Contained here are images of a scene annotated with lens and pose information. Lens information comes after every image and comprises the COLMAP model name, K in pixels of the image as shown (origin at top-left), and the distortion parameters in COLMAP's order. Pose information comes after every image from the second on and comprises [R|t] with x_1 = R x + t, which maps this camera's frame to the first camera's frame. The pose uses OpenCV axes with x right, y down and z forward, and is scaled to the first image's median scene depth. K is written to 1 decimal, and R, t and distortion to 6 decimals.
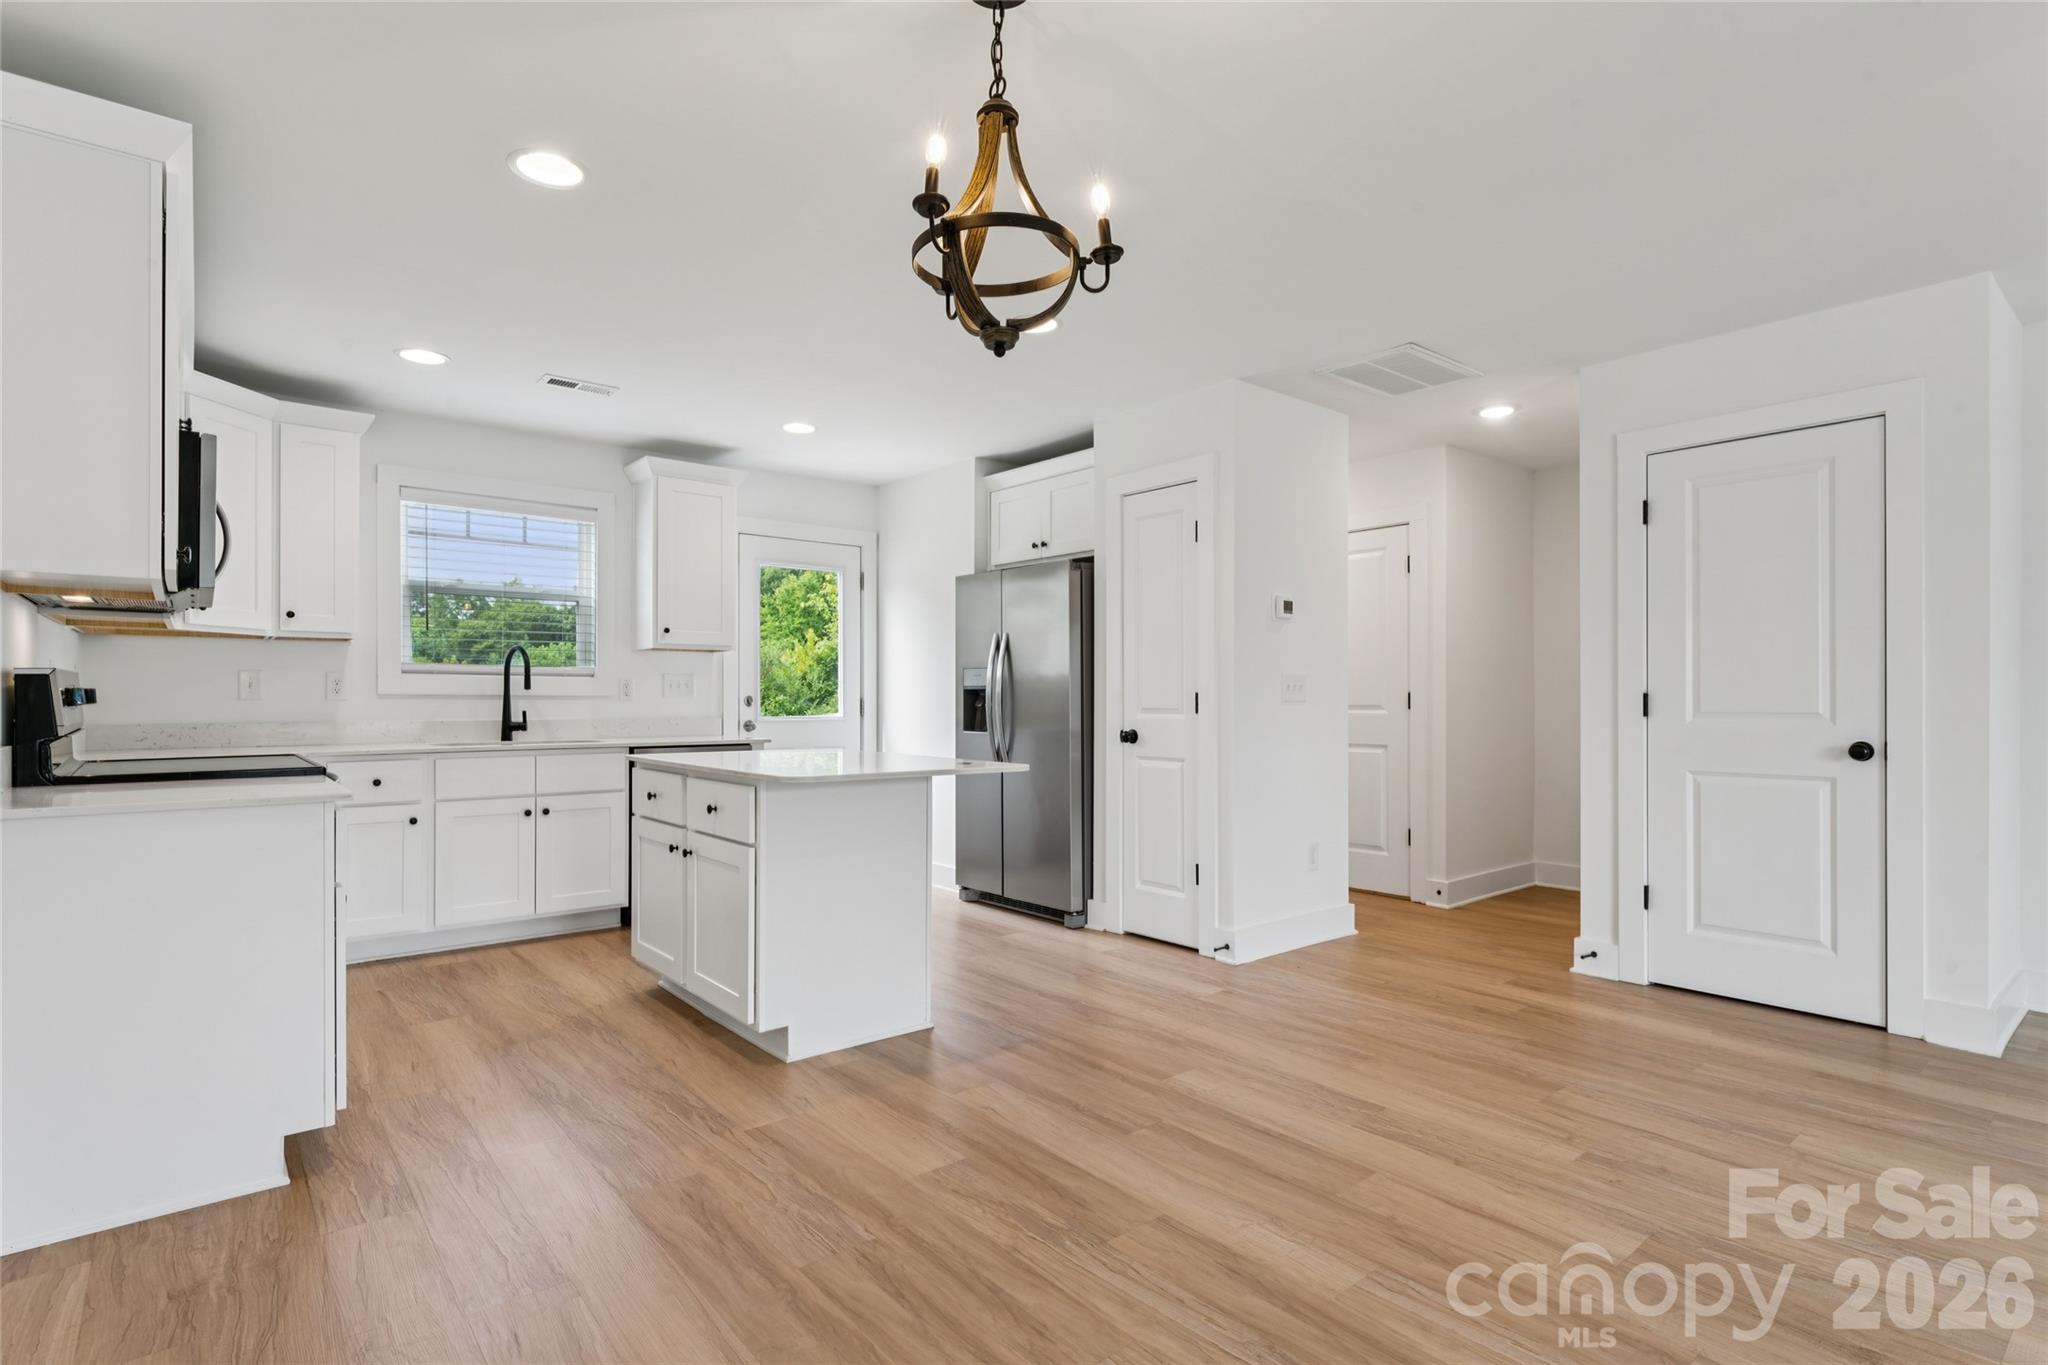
lens RADIAL K [[1006.4, 0, 1004.2], [0, 1006.4, 703.2], [0, 0, 1]] dist [-0.008648, 0.000586]
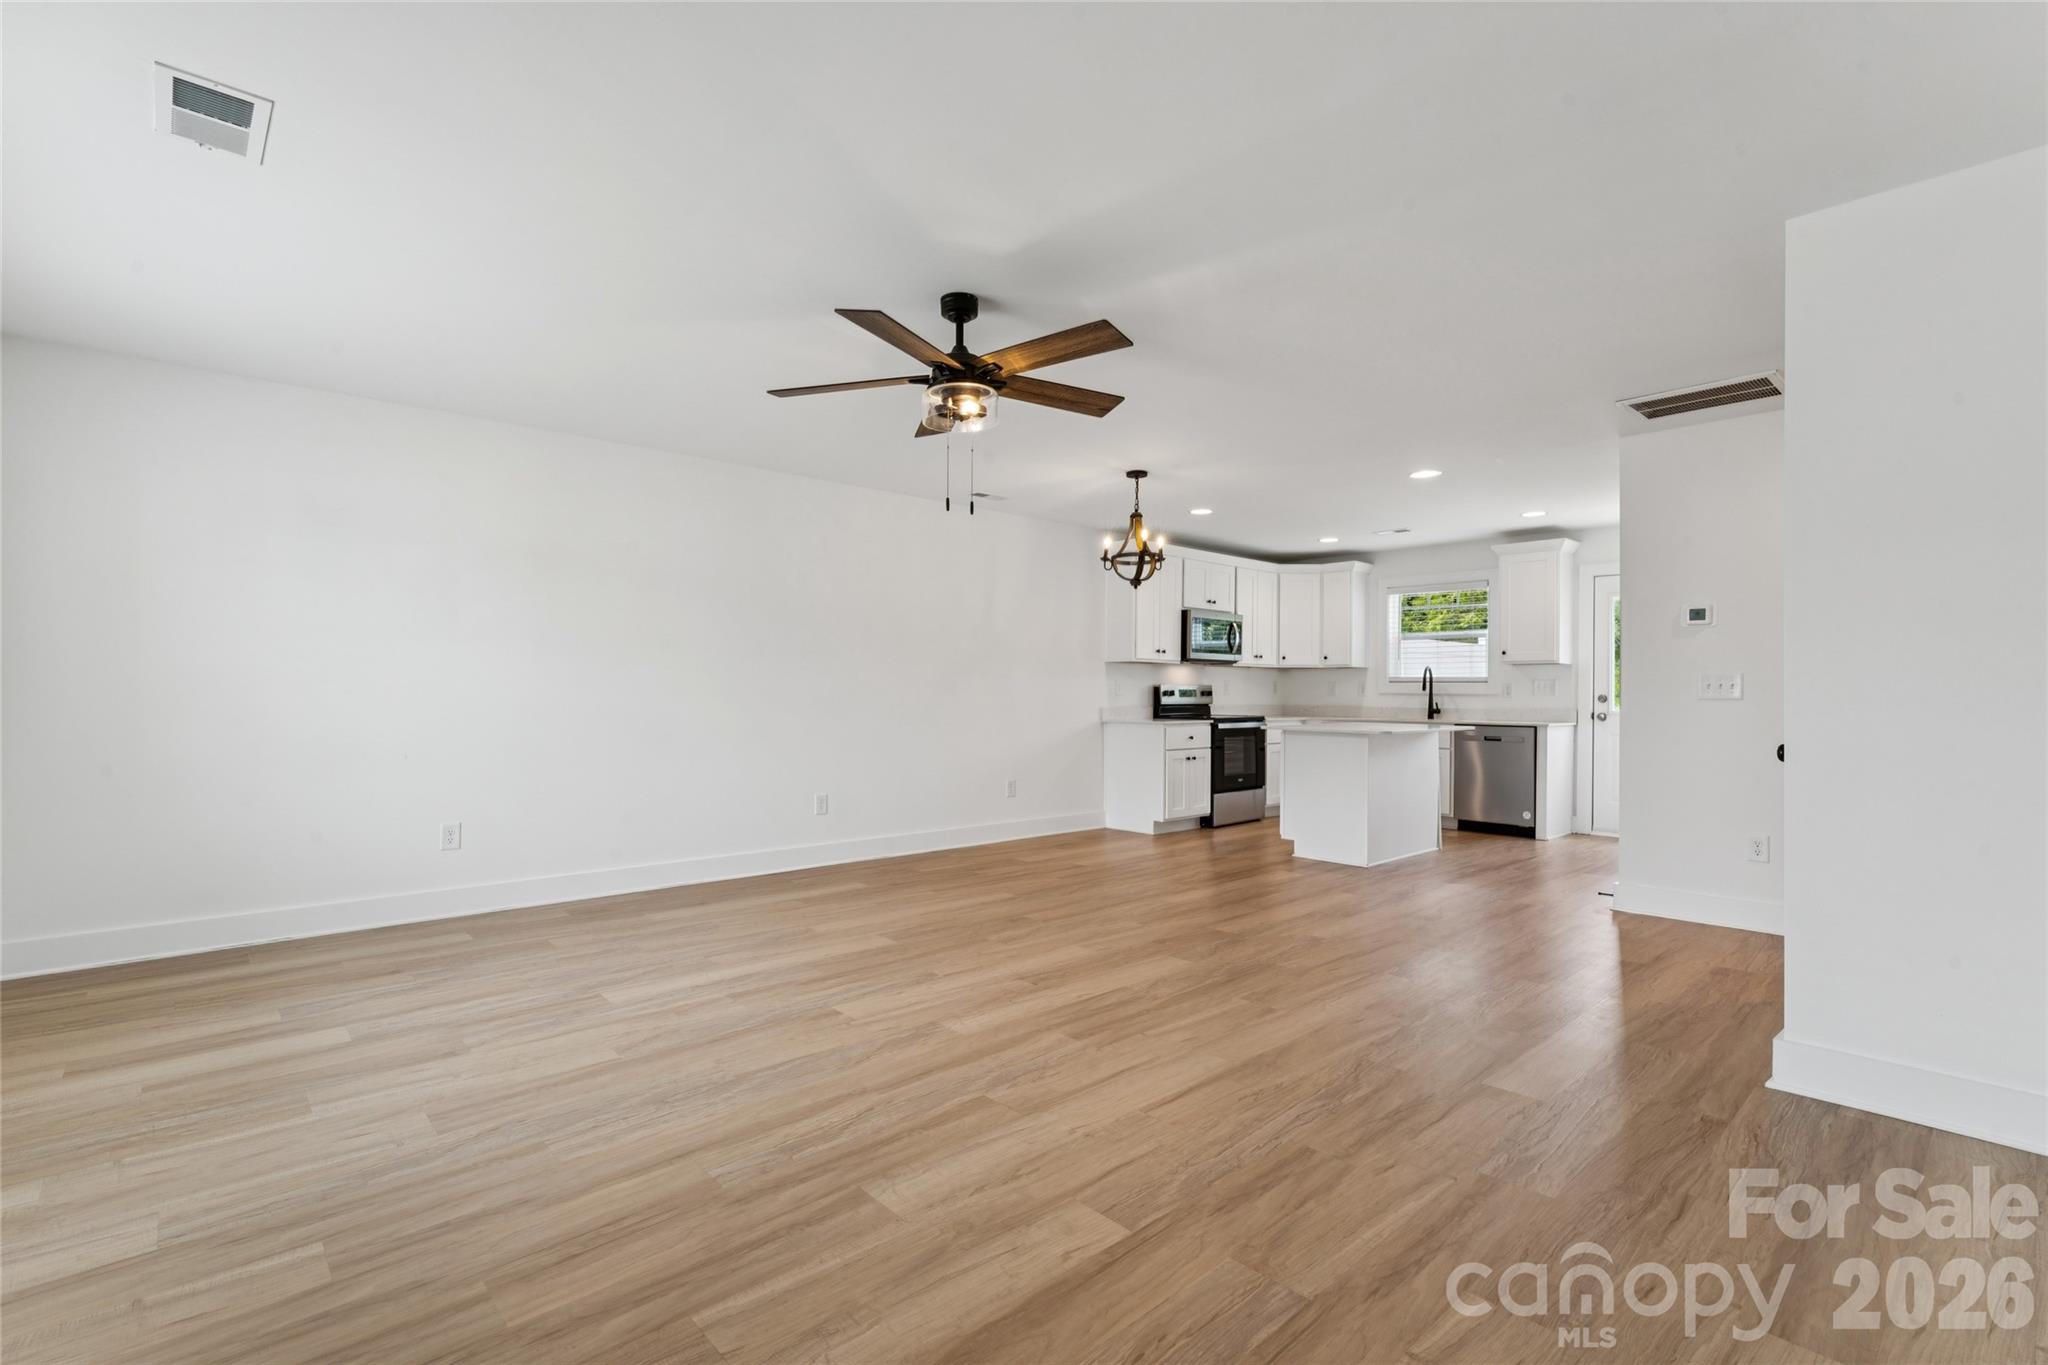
lens RADIAL K [[948.1, 0, 1008.9], [0, 948.1, 688.8], [0, 0, 1]] dist [-0.003539, 0.000354]
pose [[0.020008, -0.006704, -0.999777, 1.376488], [-0.011940, 0.999905, -0.006944, 0.004141], [0.999729, 0.012076, 0.019926, 0.234488]]
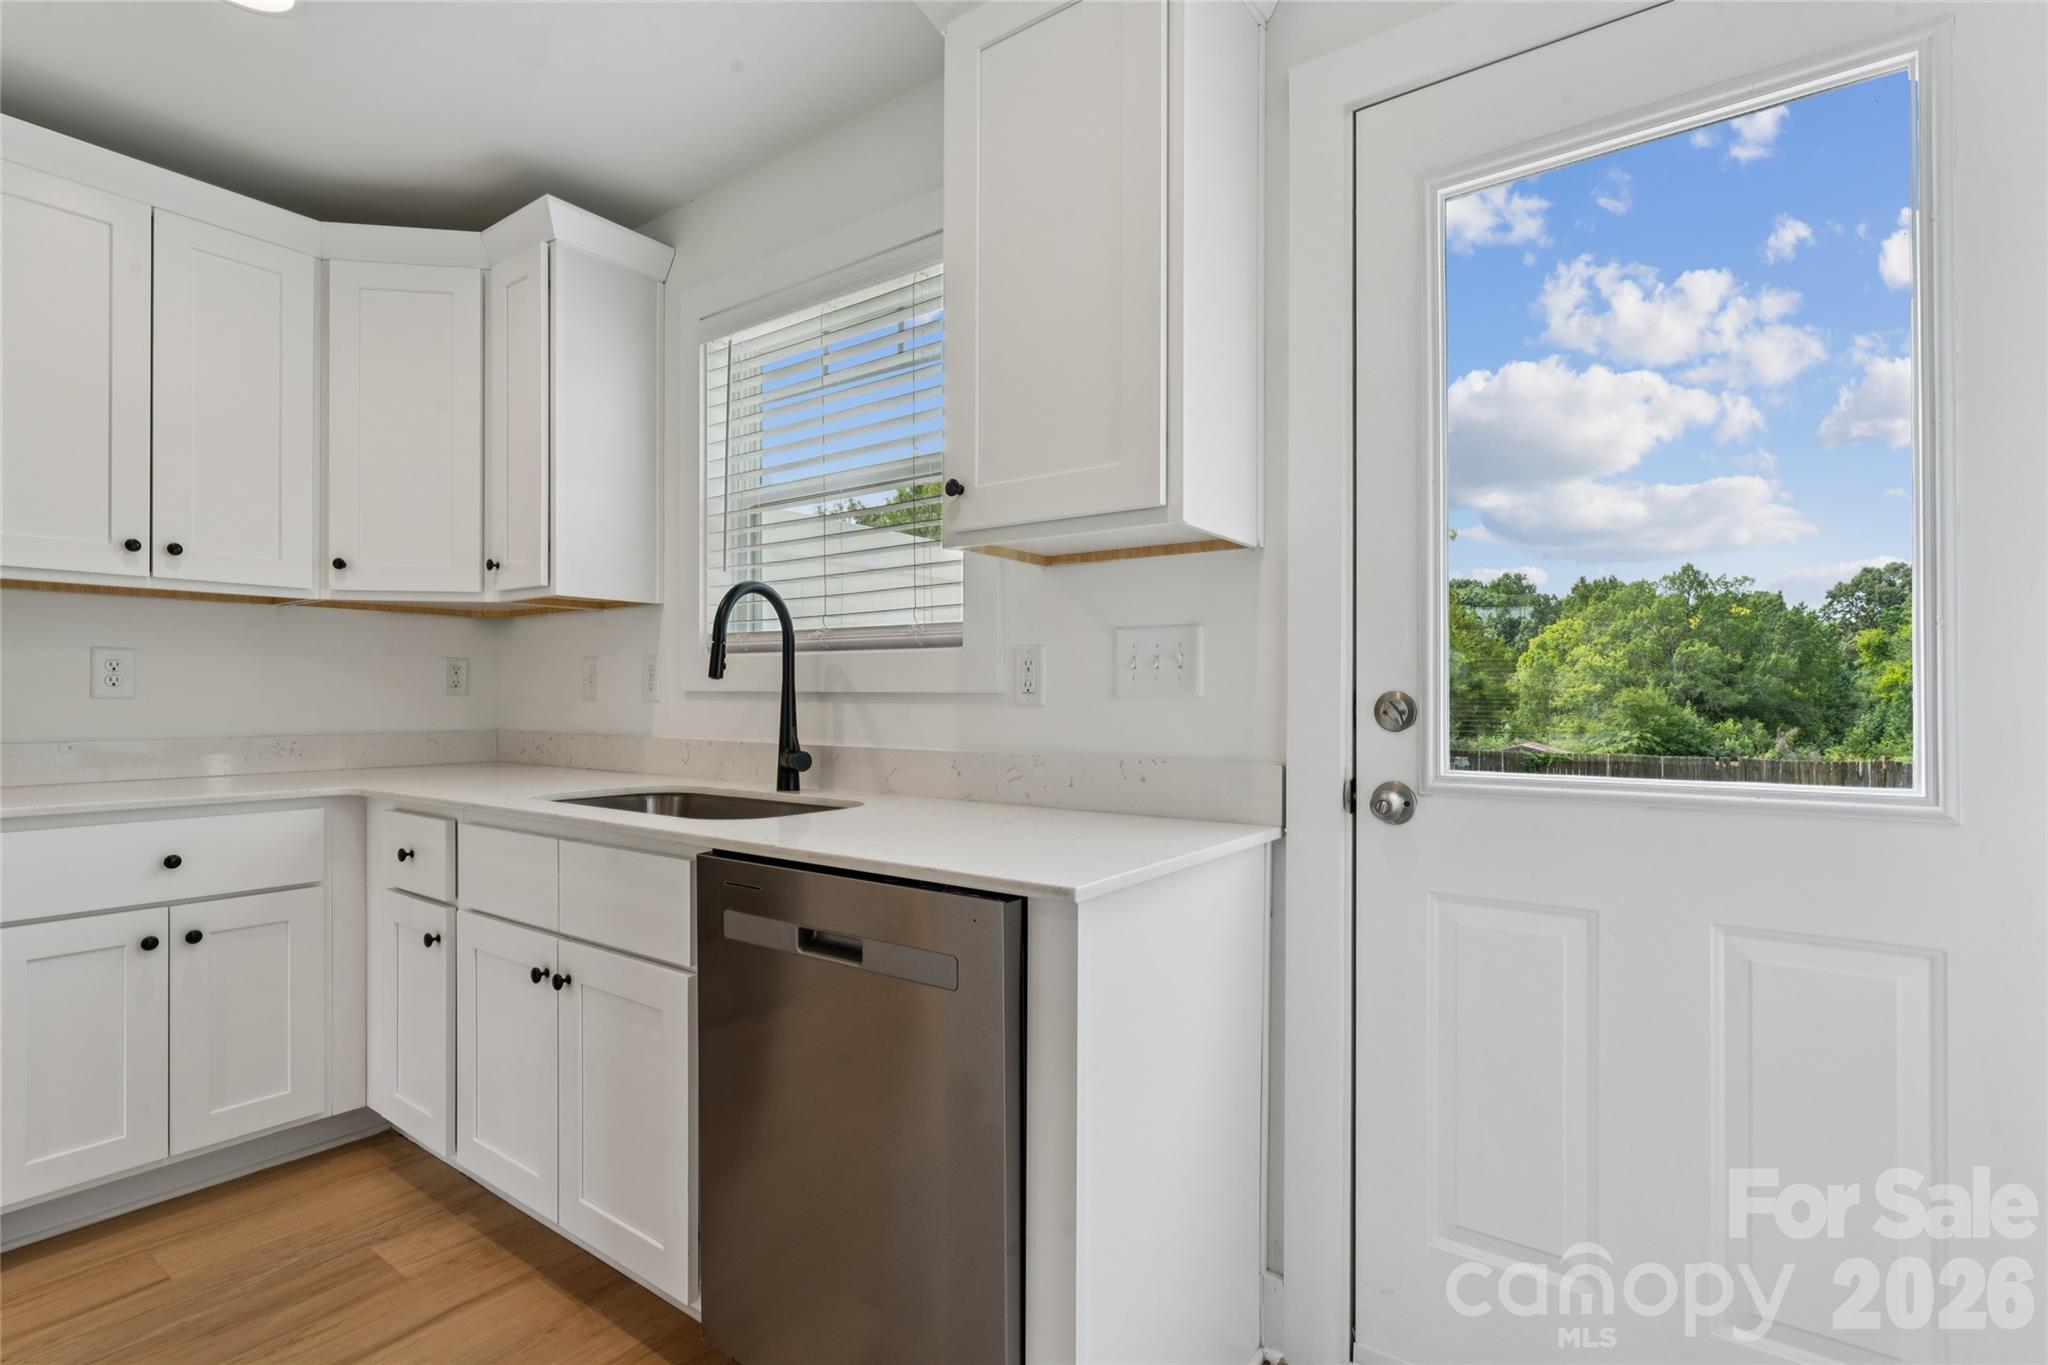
lens RADIAL K [[948.1, 0, 1048.5], [0, 948.1, 701.5], [0, 0, 1]] dist [-0.003539, 0.000354]
pose [[0.261425, 0.004182, -0.965215, -0.048506], [-0.005690, 0.999980, 0.002792, -0.006451], [0.965207, 0.004763, 0.261444, 1.152538]]
